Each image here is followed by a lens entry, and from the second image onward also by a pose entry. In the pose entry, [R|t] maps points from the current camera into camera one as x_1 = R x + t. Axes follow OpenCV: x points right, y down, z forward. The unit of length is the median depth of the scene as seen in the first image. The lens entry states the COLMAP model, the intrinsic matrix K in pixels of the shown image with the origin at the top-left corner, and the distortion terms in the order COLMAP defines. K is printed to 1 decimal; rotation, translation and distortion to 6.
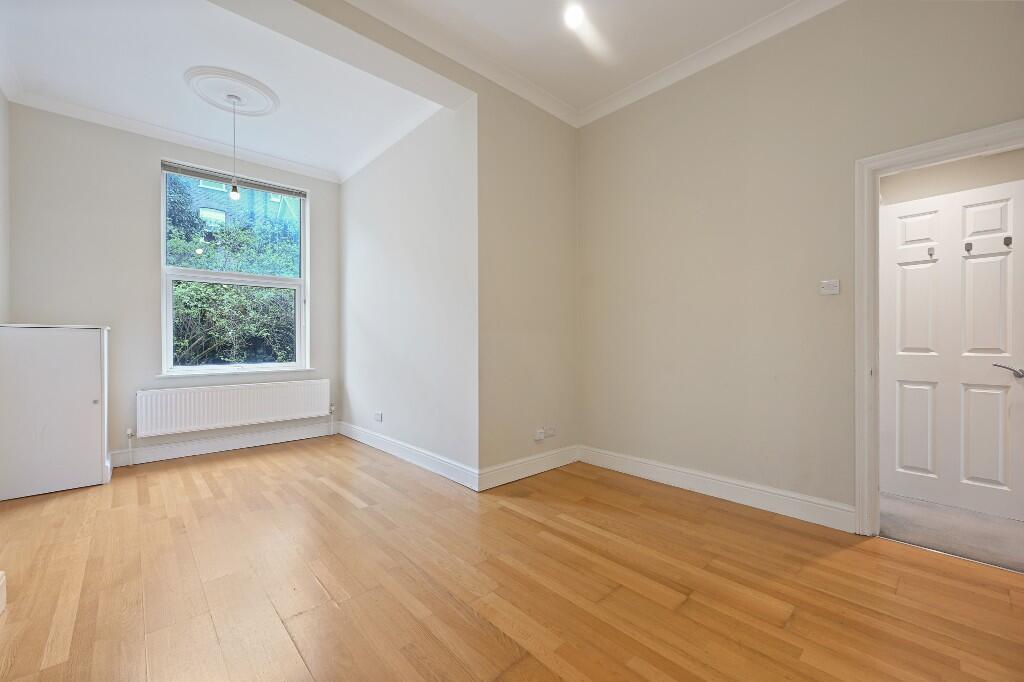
lens RADIAL K [[413.7, 0, 512.0], [0, 413.7, 341.0], [0, 0, 1]] dist [-0.000568, -0.000227]
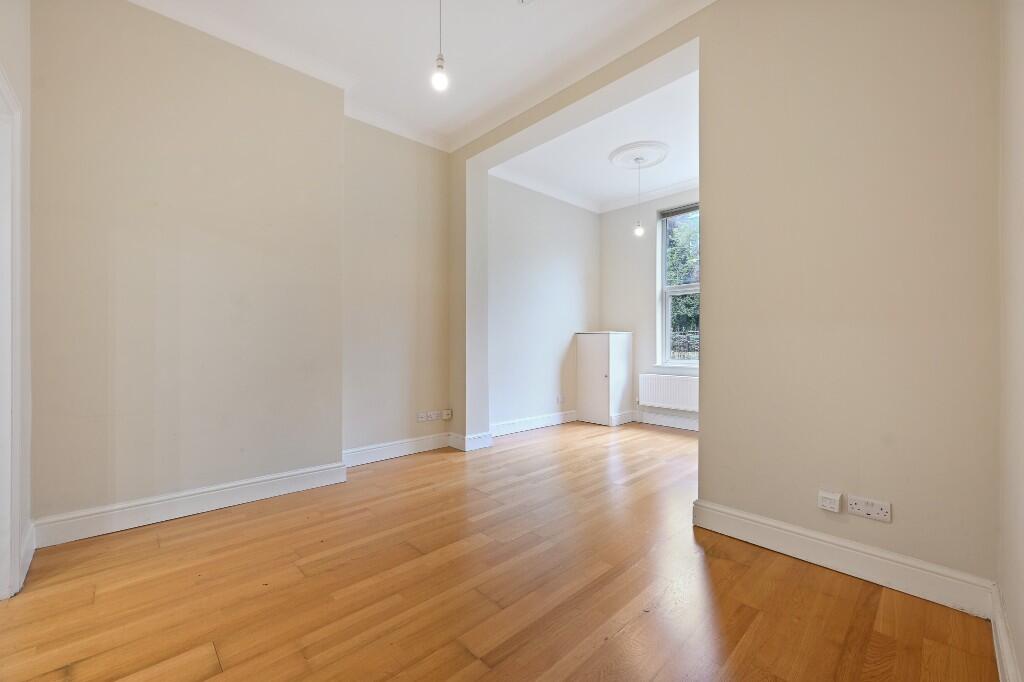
lens RADIAL K [[413.7, 0, 512.0], [0, 413.7, 341.0], [0, 0, 1]] dist [-0.000568, -0.000227]
pose [[0.017691, 0.001566, -0.999842, 0.680886], [-0.003895, 0.999991, 0.001497, 0.001598], [0.999836, 0.003868, 0.017697, 0.582505]]
